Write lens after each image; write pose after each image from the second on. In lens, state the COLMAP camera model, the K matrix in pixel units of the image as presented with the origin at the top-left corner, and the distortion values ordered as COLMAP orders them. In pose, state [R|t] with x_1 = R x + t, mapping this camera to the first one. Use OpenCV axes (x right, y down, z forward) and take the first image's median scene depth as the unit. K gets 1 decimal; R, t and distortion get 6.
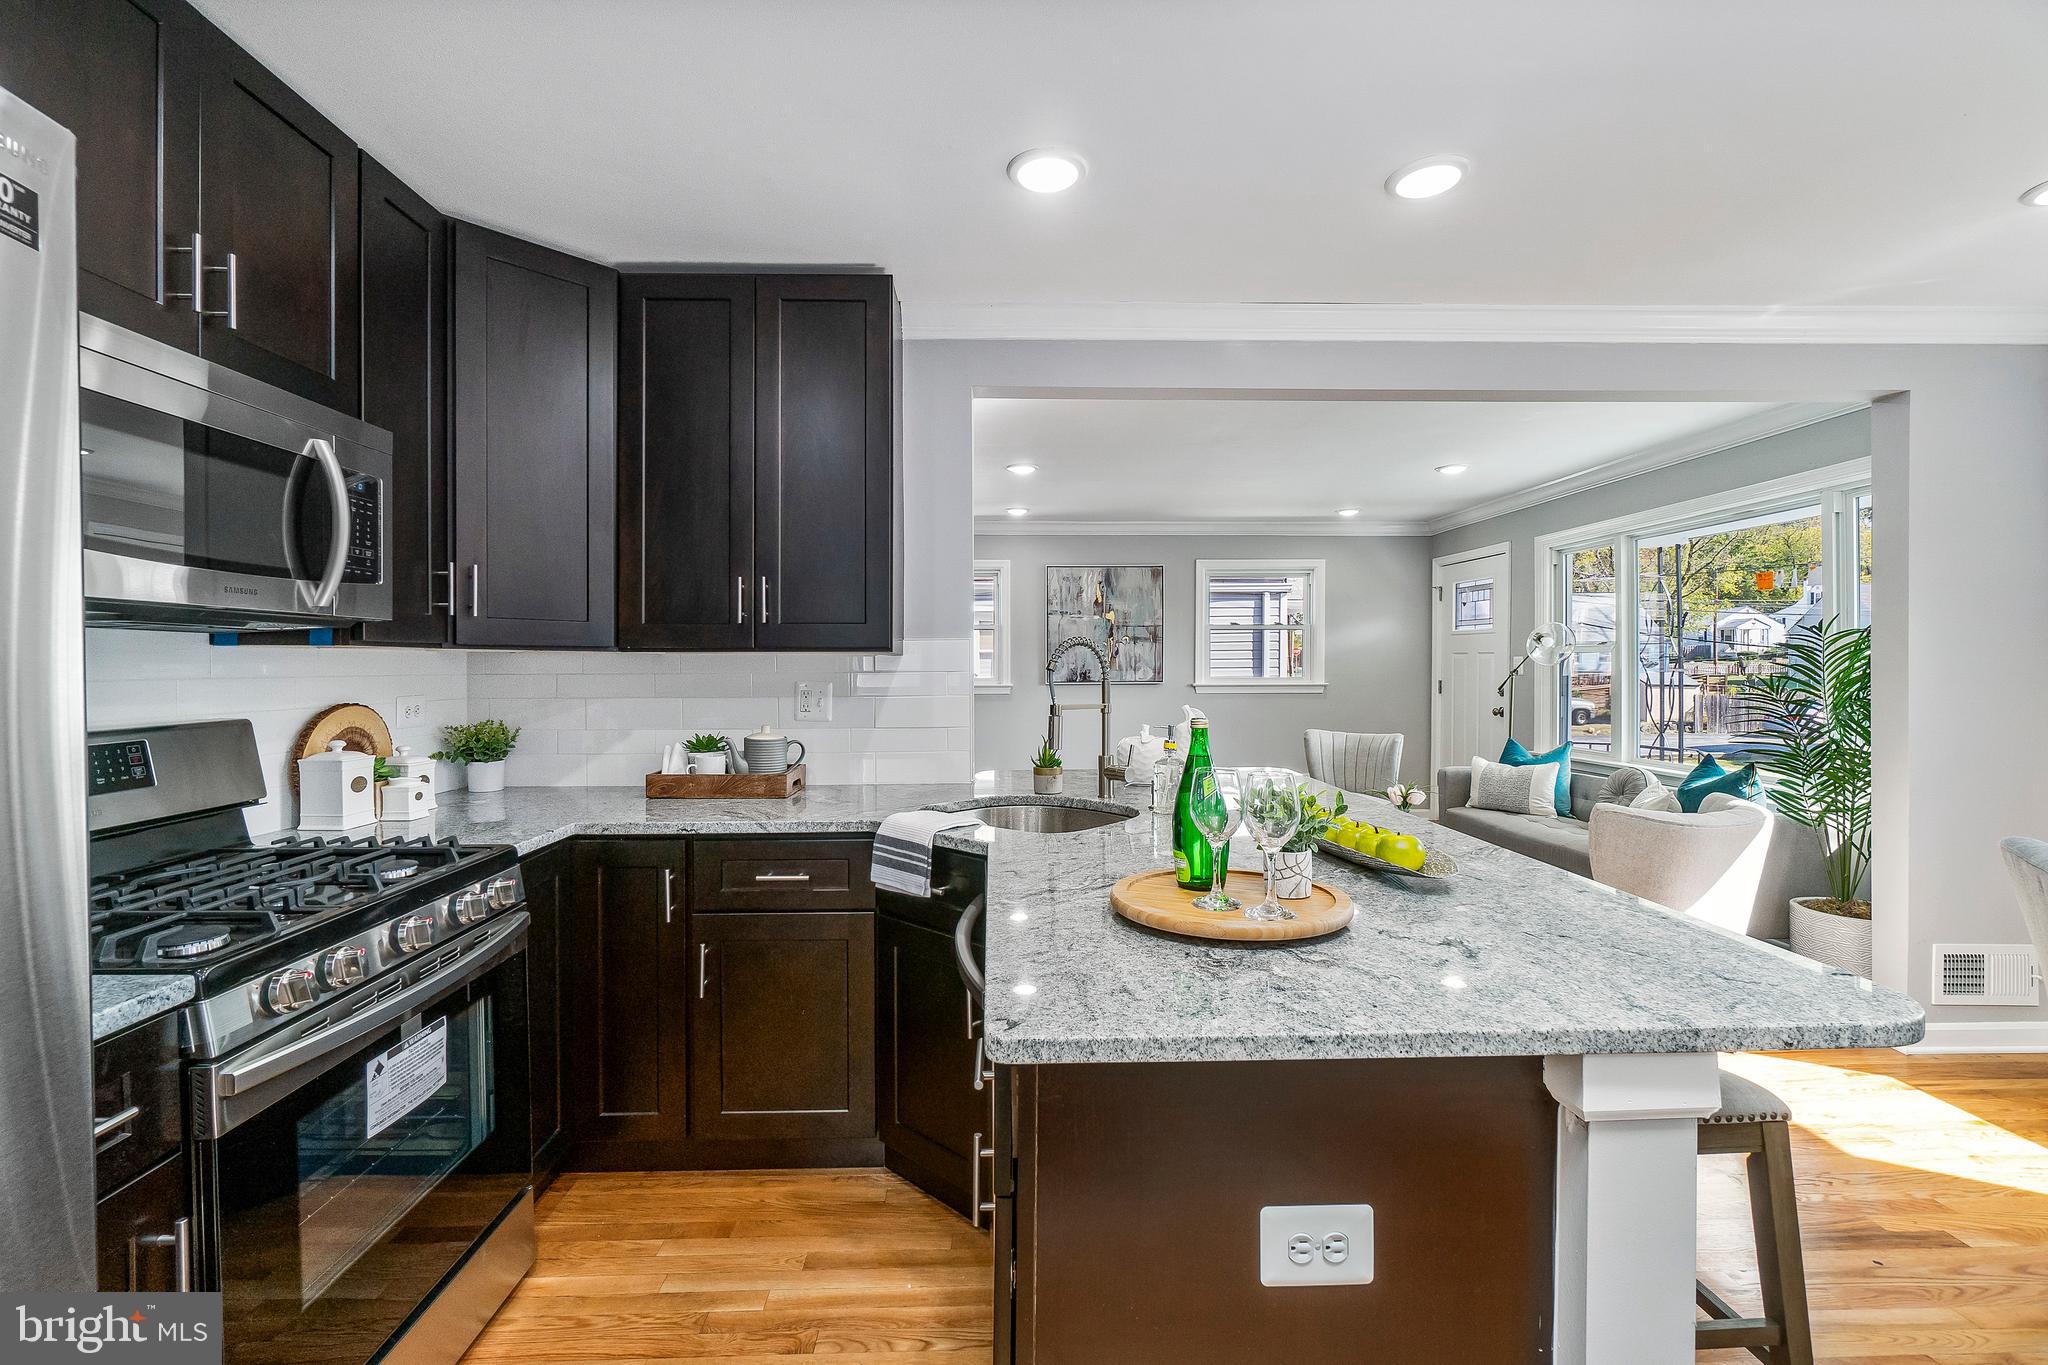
lens RADIAL K [[877.9, 0, 1024.9], [0, 877.9, 674.3], [0, 0, 1]] dist [-0.001318, 0.000314]
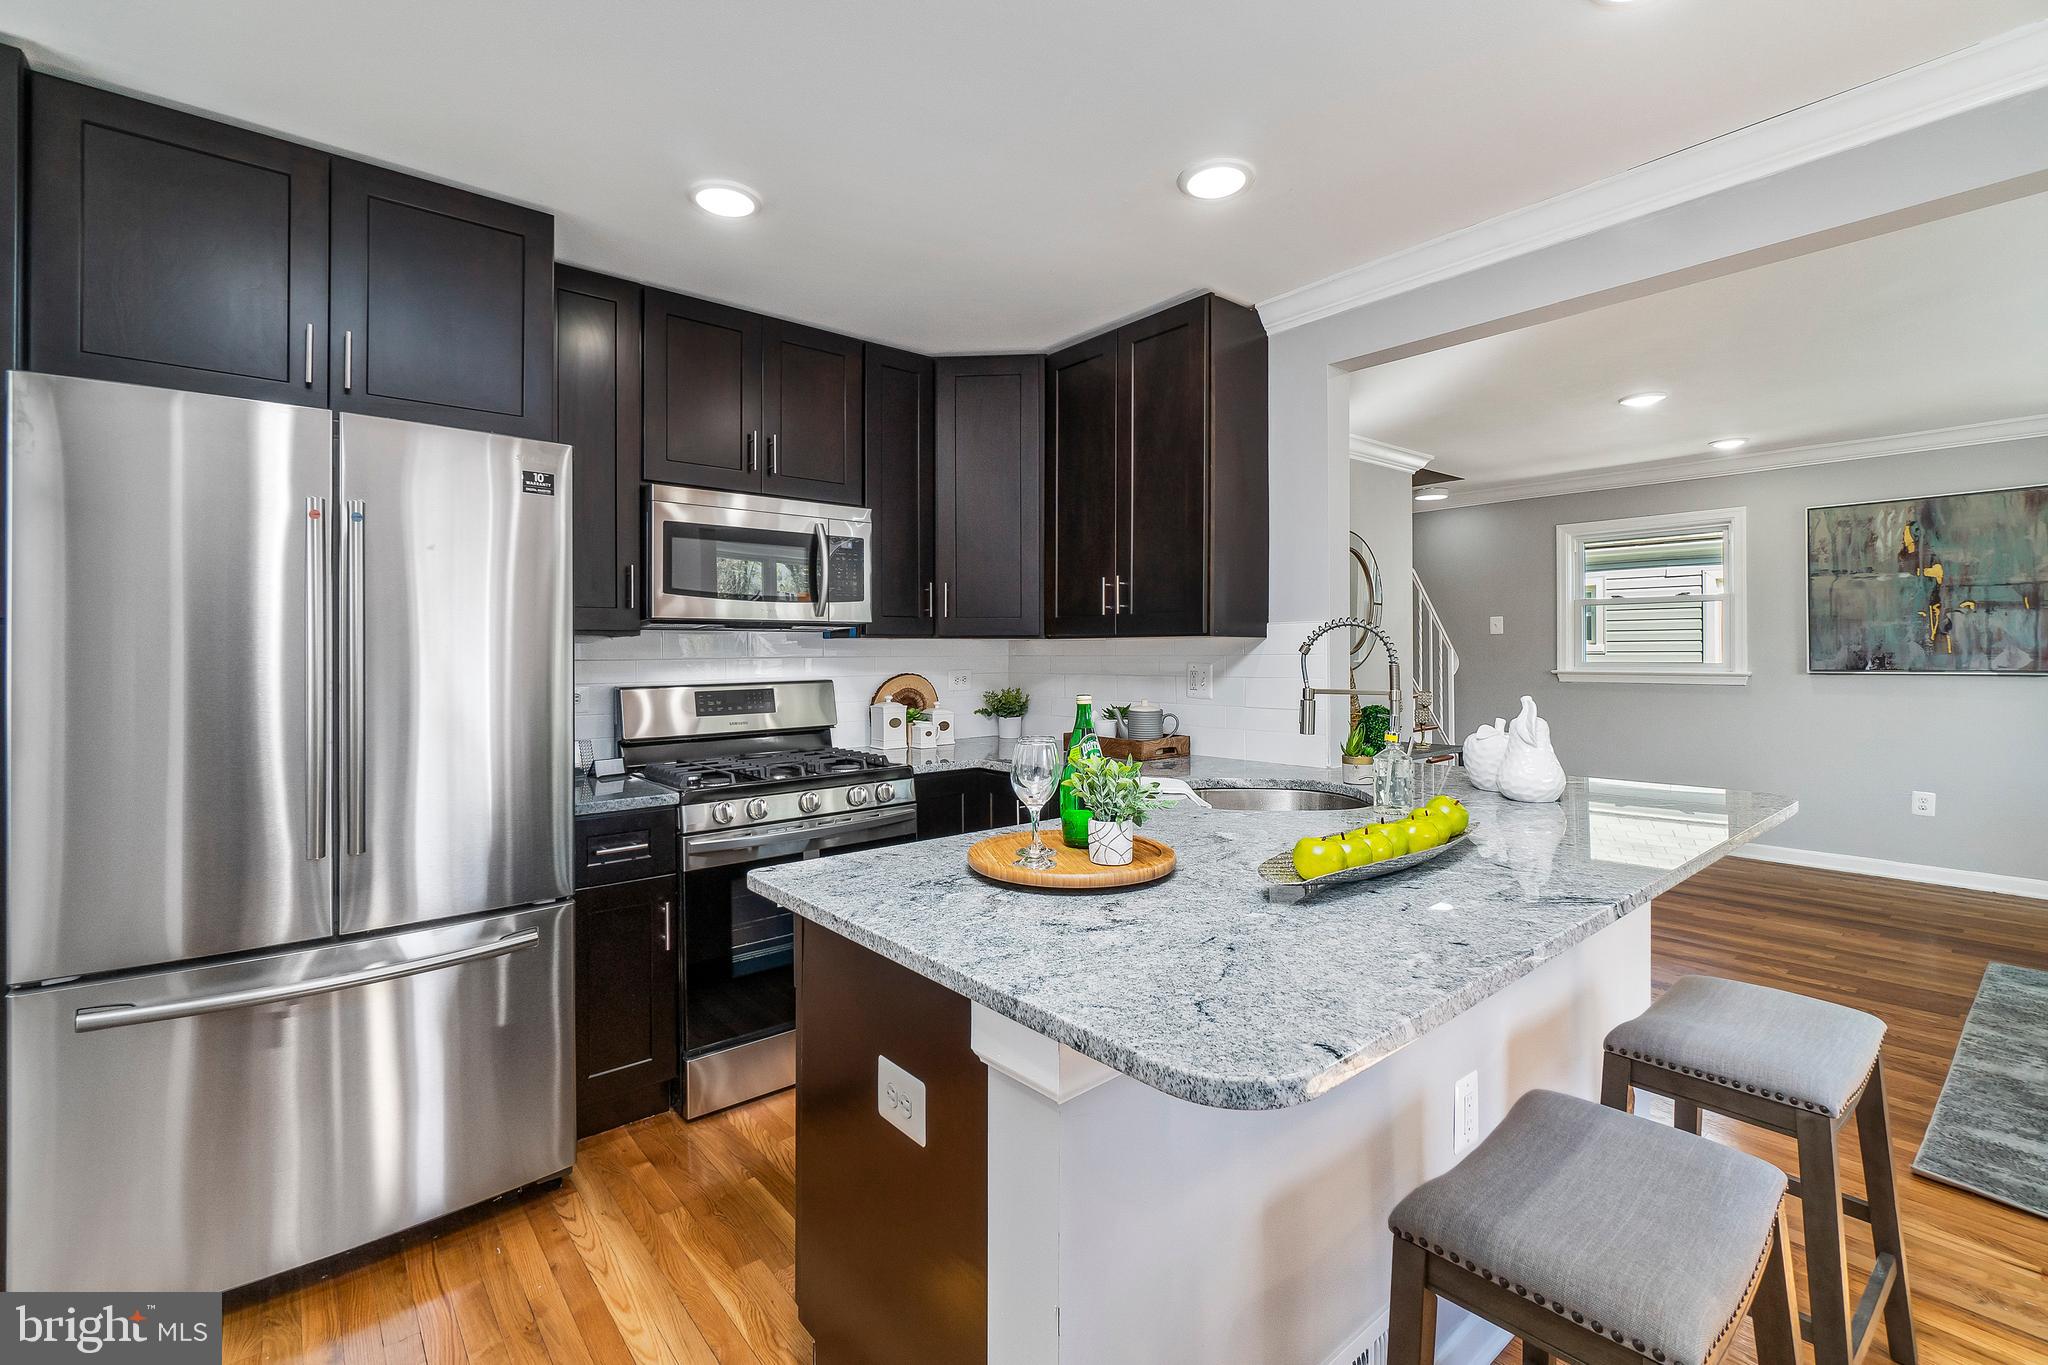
lens RADIAL K [[892.6, 0, 1018.1], [0, 892.6, 647.3], [0, 0, 1]] dist [-0.001545, -0.000513]
pose [[0.616785, -0.004804, -0.787117, 0.528400], [-0.004376, 0.999945, -0.009532, -0.000158], [0.787119, 0.009323, 0.616730, 0.115323]]
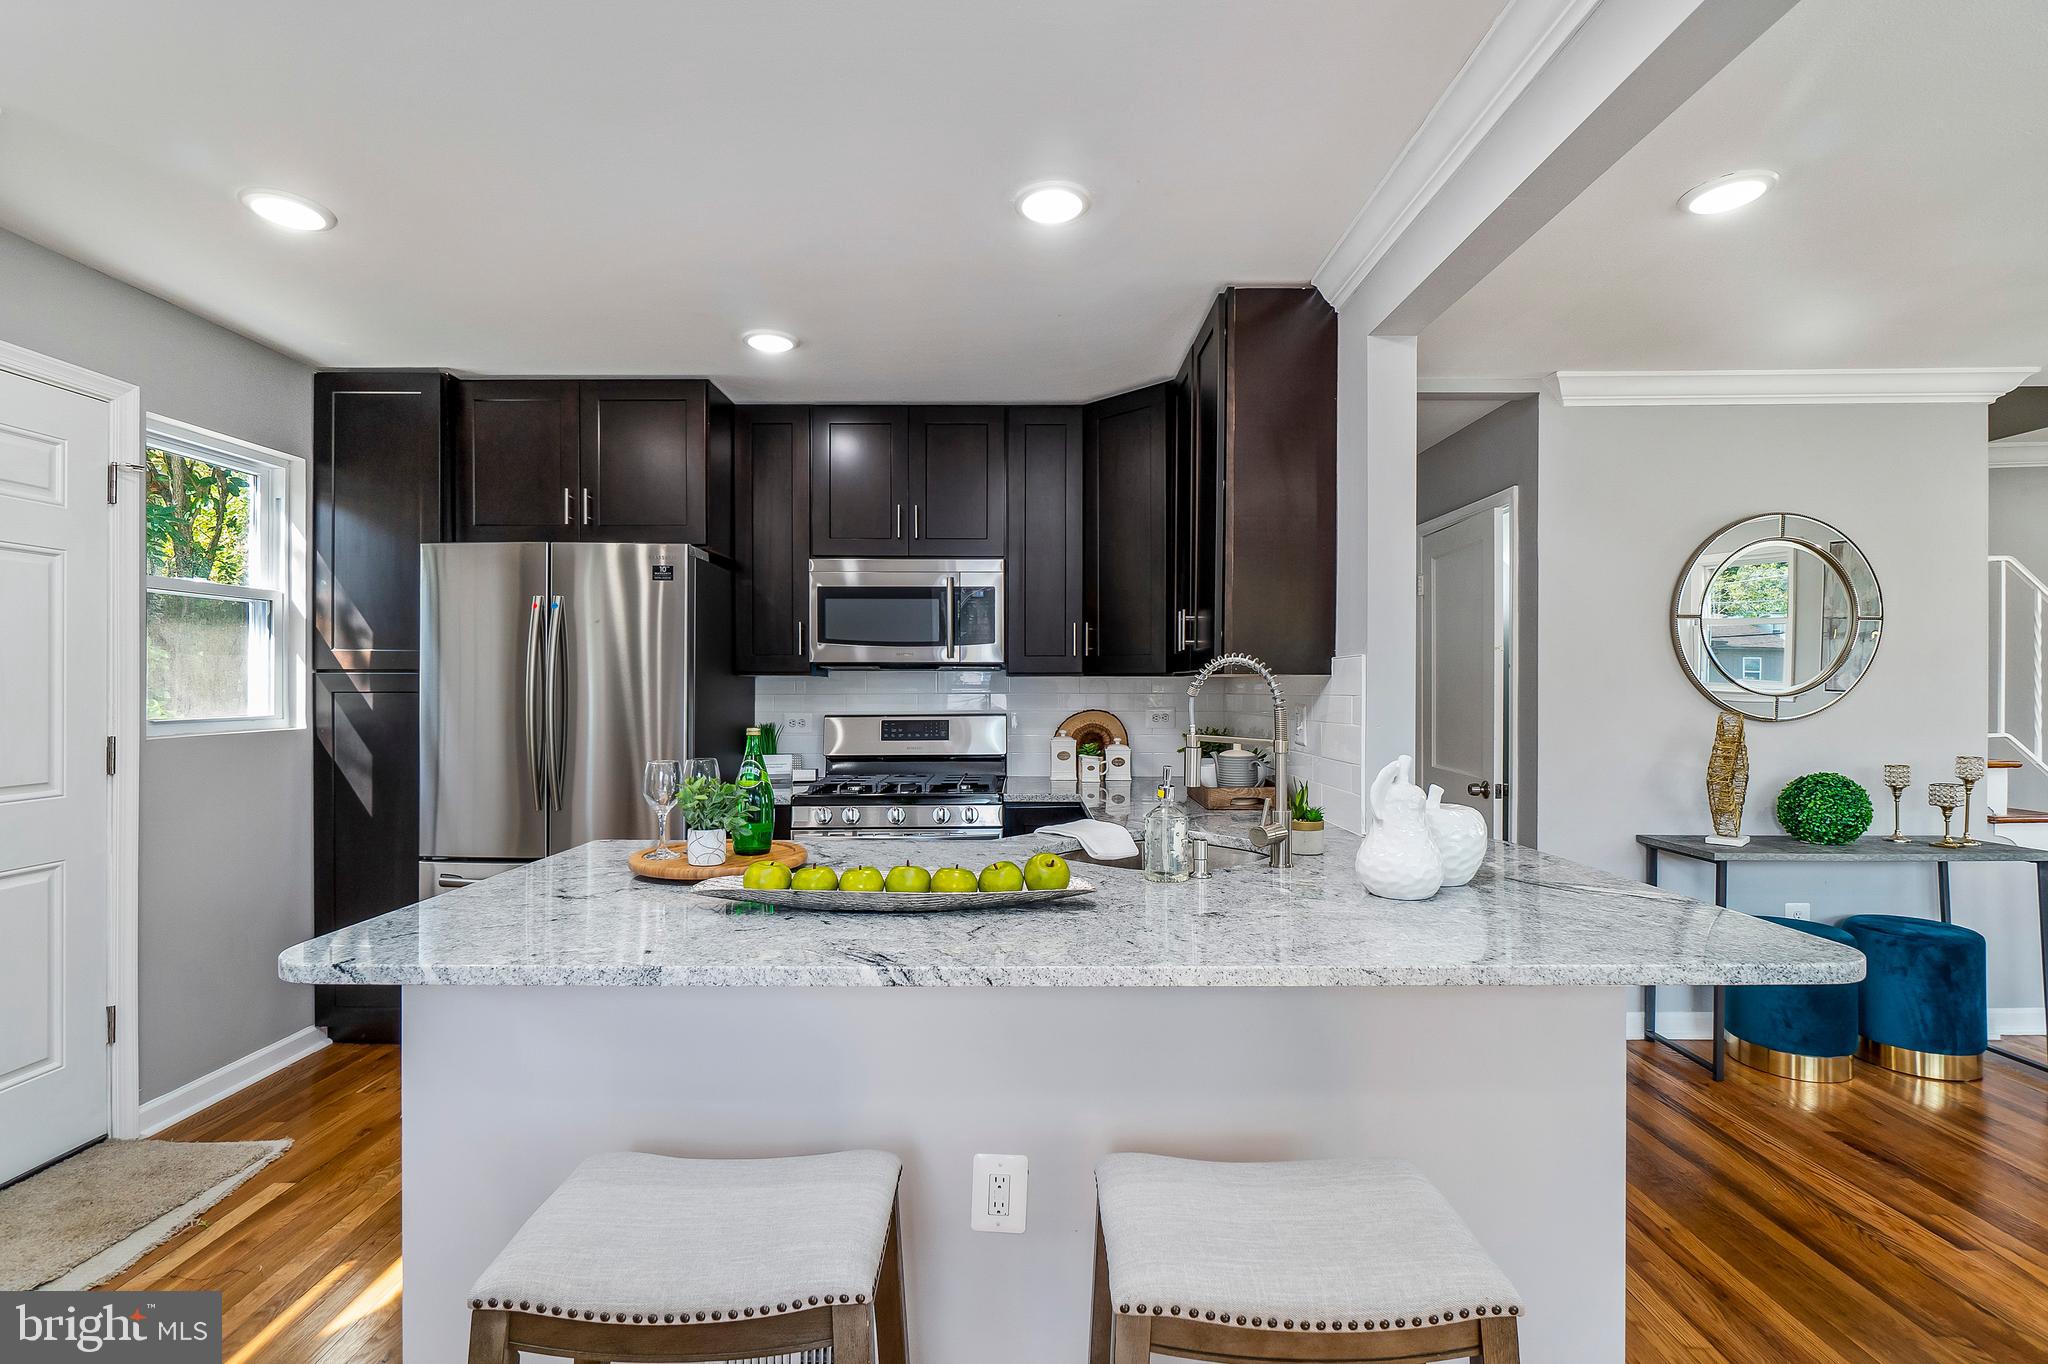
lens RADIAL K [[919.0, 0, 1024.0], [0, 919.0, 682.0], [0, 0, 1]] dist [-0.001257, 0.000133]
pose [[-0.034470, -0.005810, -0.999389, 0.803442], [-0.009386, 0.999941, -0.005490, -0.007092], [0.999362, 0.009191, -0.034522, 0.747857]]
